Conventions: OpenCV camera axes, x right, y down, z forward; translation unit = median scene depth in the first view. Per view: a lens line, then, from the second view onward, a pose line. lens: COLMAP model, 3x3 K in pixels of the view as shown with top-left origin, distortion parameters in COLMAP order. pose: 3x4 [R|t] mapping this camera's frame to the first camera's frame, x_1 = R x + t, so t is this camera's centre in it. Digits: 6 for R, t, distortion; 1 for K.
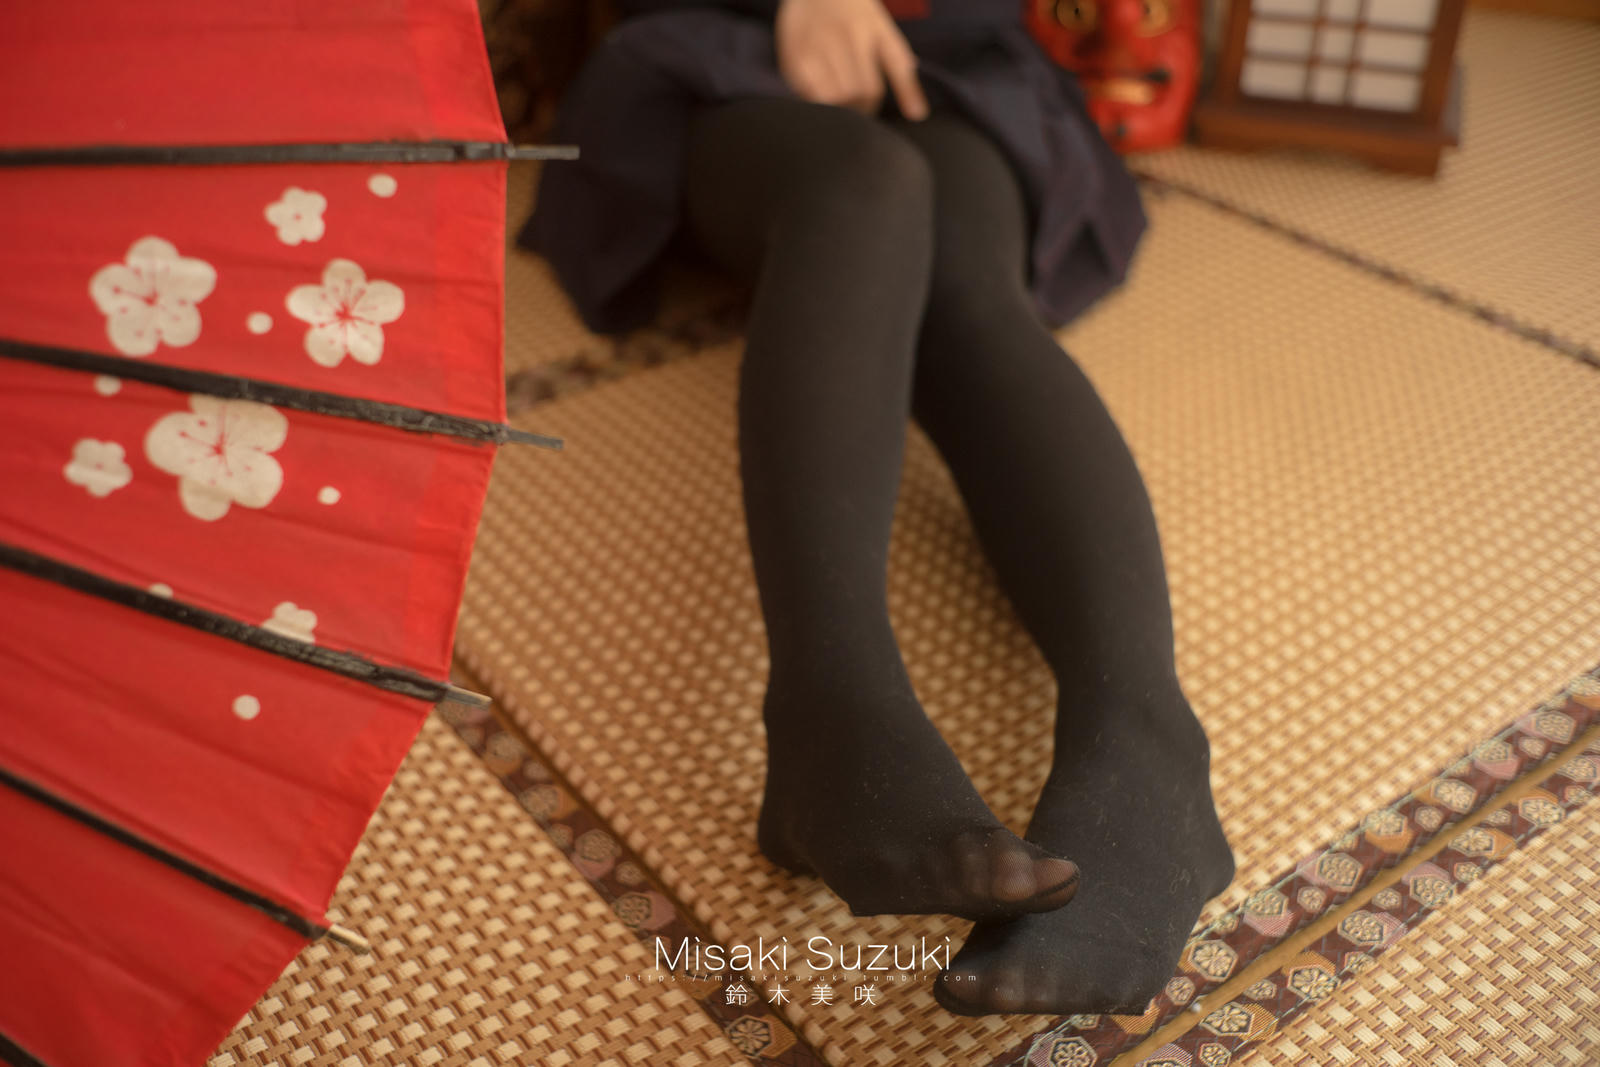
lens RADIAL K [[1693.9, 0, 800.0], [0, 1693.9, 533.5], [0, 0, 1]] dist [-0.019926, -0.004089]
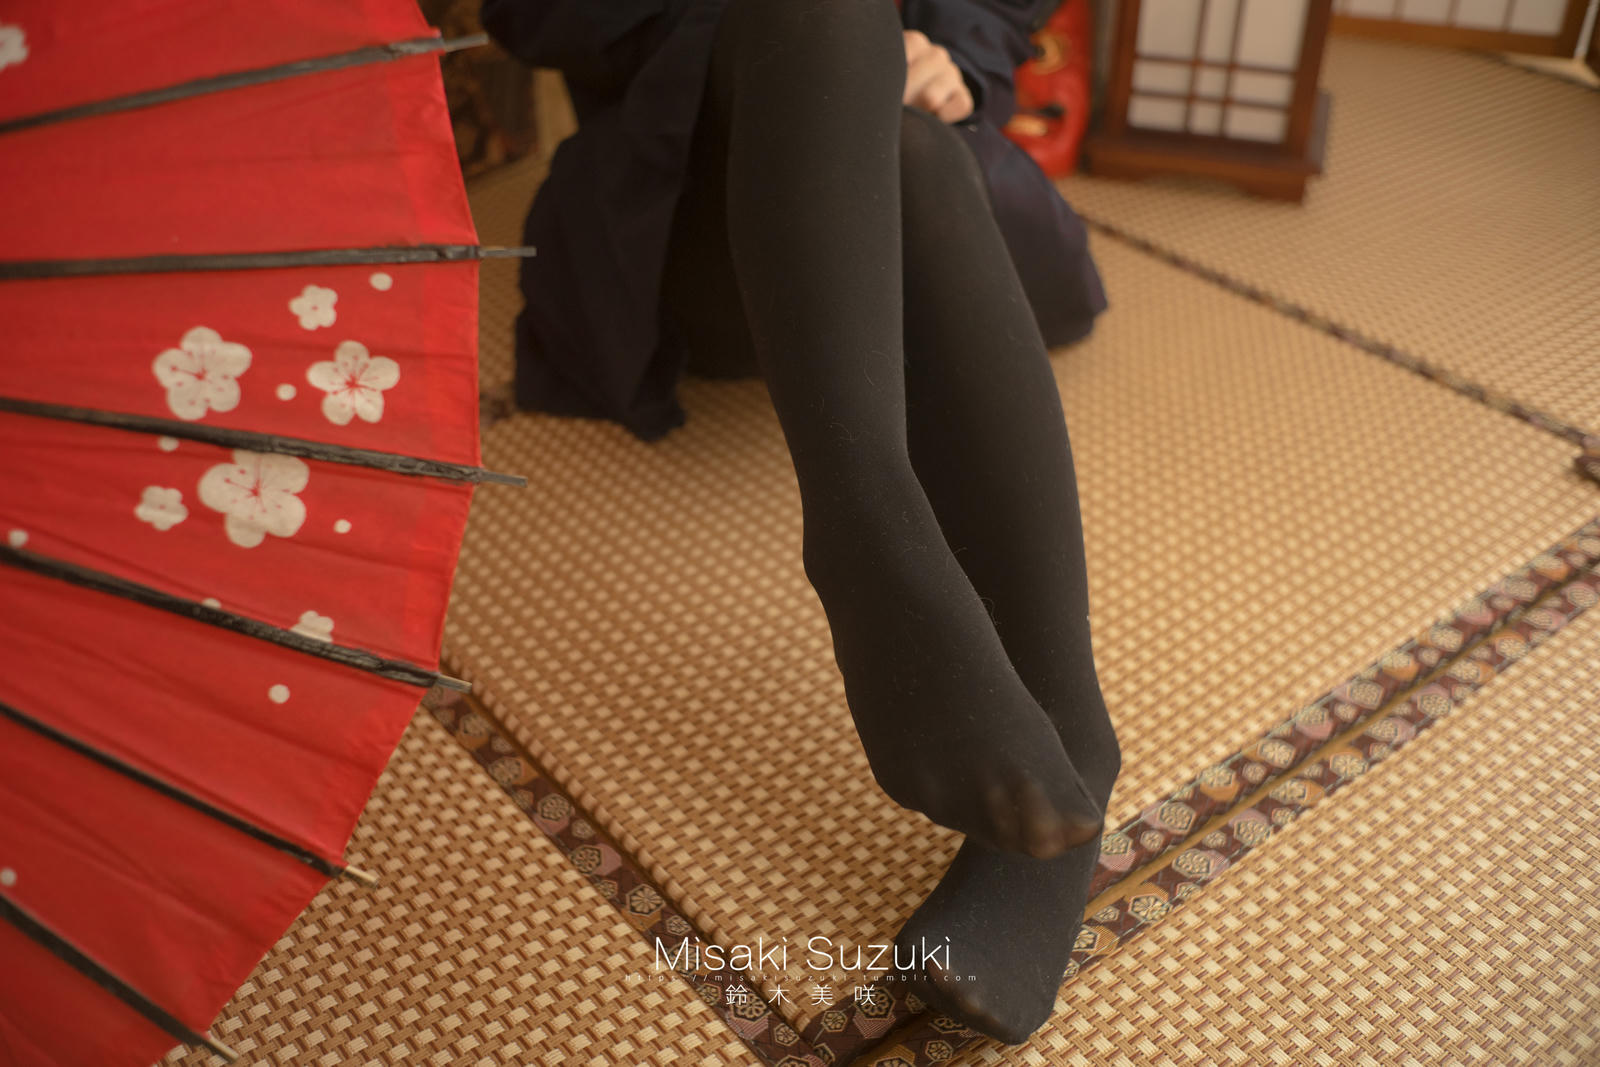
lens RADIAL K [[1678.8, 0, 800.0], [0, 1678.8, 533.5], [0, 0, 1]] dist [-0.005459, -0.014398]
pose [[0.999395, -0.012534, 0.032454, 0.016580], [0.012183, 0.999866, 0.010978, -0.018554], [-0.032587, -0.010576, 0.999413, -0.187446]]
